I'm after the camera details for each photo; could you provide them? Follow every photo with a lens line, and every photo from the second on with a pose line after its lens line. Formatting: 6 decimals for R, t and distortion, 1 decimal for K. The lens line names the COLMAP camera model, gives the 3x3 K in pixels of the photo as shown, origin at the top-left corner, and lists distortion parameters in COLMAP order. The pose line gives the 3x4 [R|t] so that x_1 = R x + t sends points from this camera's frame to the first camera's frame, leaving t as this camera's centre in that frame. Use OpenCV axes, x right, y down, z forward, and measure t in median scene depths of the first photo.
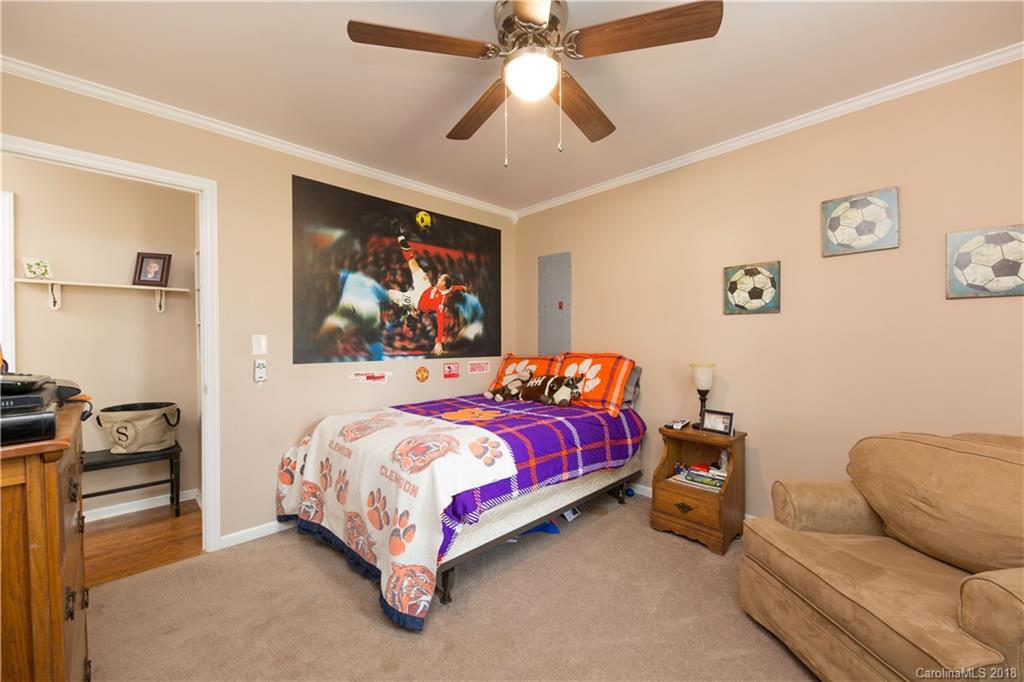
lens RADIAL K [[393.2, 0, 510.5], [0, 393.2, 338.3], [0, 0, 1]] dist [0.000871, 0.000025]
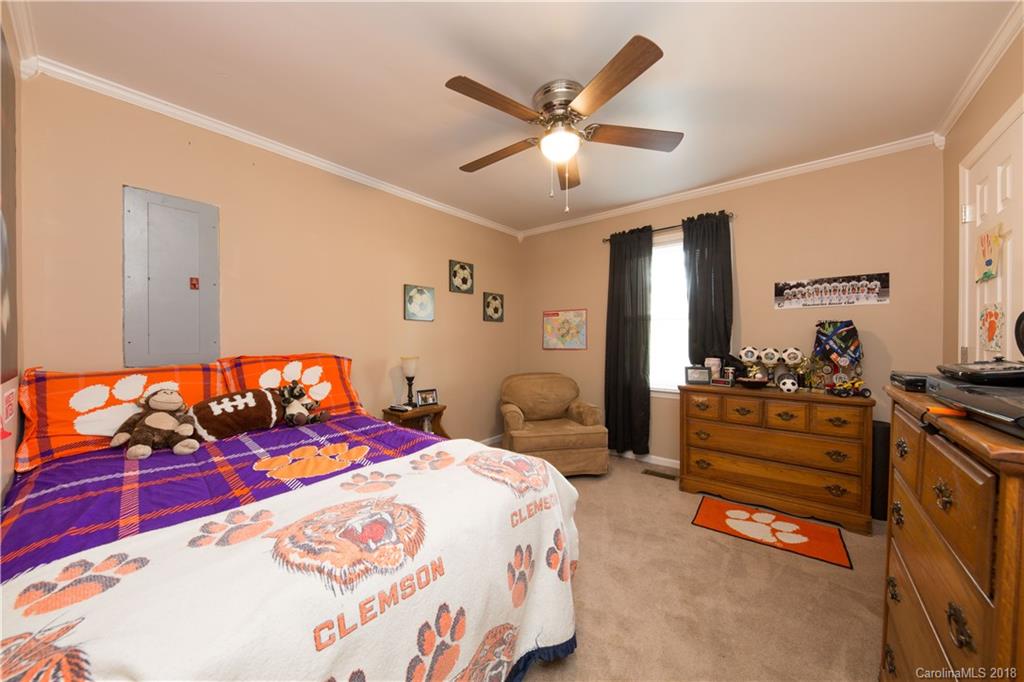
lens RADIAL K [[350.3, 0, 510.3], [0, 350.3, 343.8], [0, 0, 1]] dist [0.000341, 0.000009]
pose [[-0.109595, 0.003423, 0.993970, -0.687995], [0.013993, 0.999900, -0.001900, 0.029720], [-0.993878, 0.013701, -0.109632, 0.808537]]
